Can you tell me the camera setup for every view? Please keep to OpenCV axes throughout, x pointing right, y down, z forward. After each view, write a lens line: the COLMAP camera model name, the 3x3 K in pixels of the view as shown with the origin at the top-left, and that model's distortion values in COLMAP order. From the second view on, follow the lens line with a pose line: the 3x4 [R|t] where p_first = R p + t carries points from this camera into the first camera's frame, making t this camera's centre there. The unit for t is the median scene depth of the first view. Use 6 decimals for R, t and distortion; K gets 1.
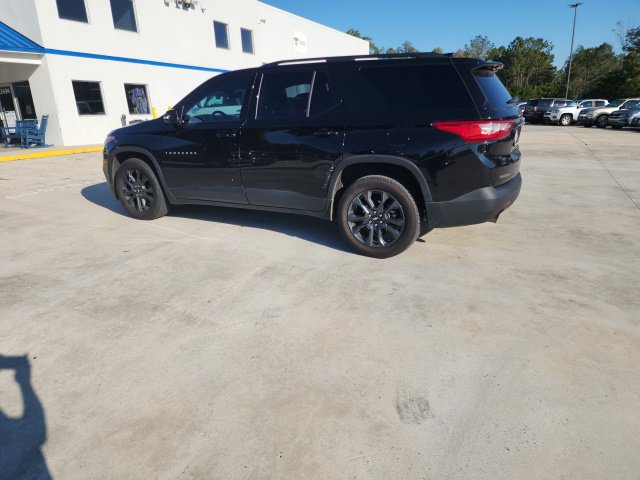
lens RADIAL K [[417.9, 0, 313.8], [0, 417.9, 239.4], [0, 0, 1]] dist [0.086300, -0.074221]
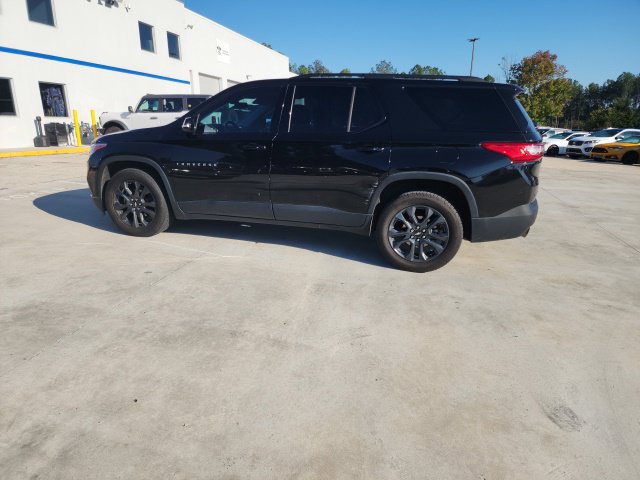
lens RADIAL K [[418.5, 0, 318.3], [0, 418.5, 245.1], [0, 0, 1]] dist [0.084942, -0.072294]
pose [[0.976605, -0.014203, 0.214570, -0.301134], [0.017870, 0.999725, -0.015159, -0.010218], [-0.214296, 0.018638, 0.976591, 0.048729]]
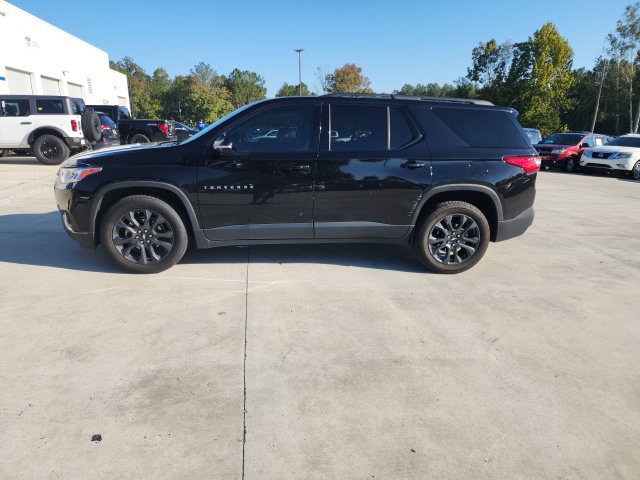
lens RADIAL K [[419.4, 0, 311.3], [0, 419.4, 237.6], [0, 0, 1]] dist [0.082075, -0.069826]
pose [[0.824215, -0.101137, 0.557173, -0.778160], [0.127331, 0.991825, -0.008323, -0.090098], [-0.551776, 0.077805, 0.830355, 0.256064]]
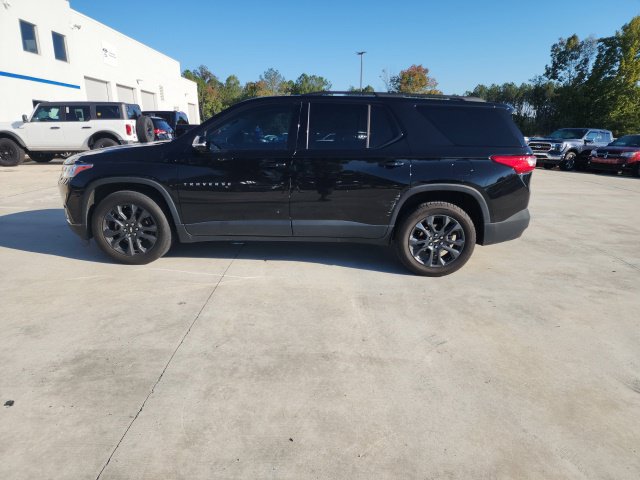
lens RADIAL K [[418.5, 0, 318.3], [0, 418.5, 245.1], [0, 0, 1]] dist [0.084942, -0.072294]
pose [[0.894104, -0.079954, 0.440665, -0.596376], [0.096543, 0.995211, -0.015315, -0.049994], [-0.437330, 0.056236, 0.897541, 0.140870]]
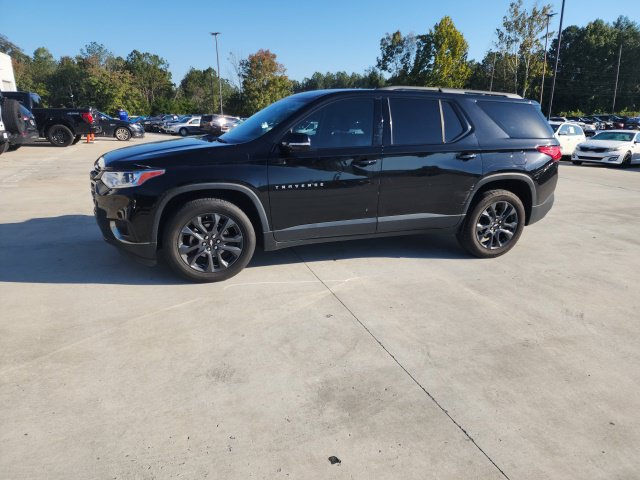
lens RADIAL K [[419.9, 0, 320.0], [0, 419.9, 240.0], [0, 0, 1]] dist [0.086061, -0.072598]
pose [[0.679695, -0.169619, 0.713614, -1.044460], [0.185488, 0.981020, 0.056507, -0.165455], [-0.709654, 0.093960, 0.698257, 0.492310]]
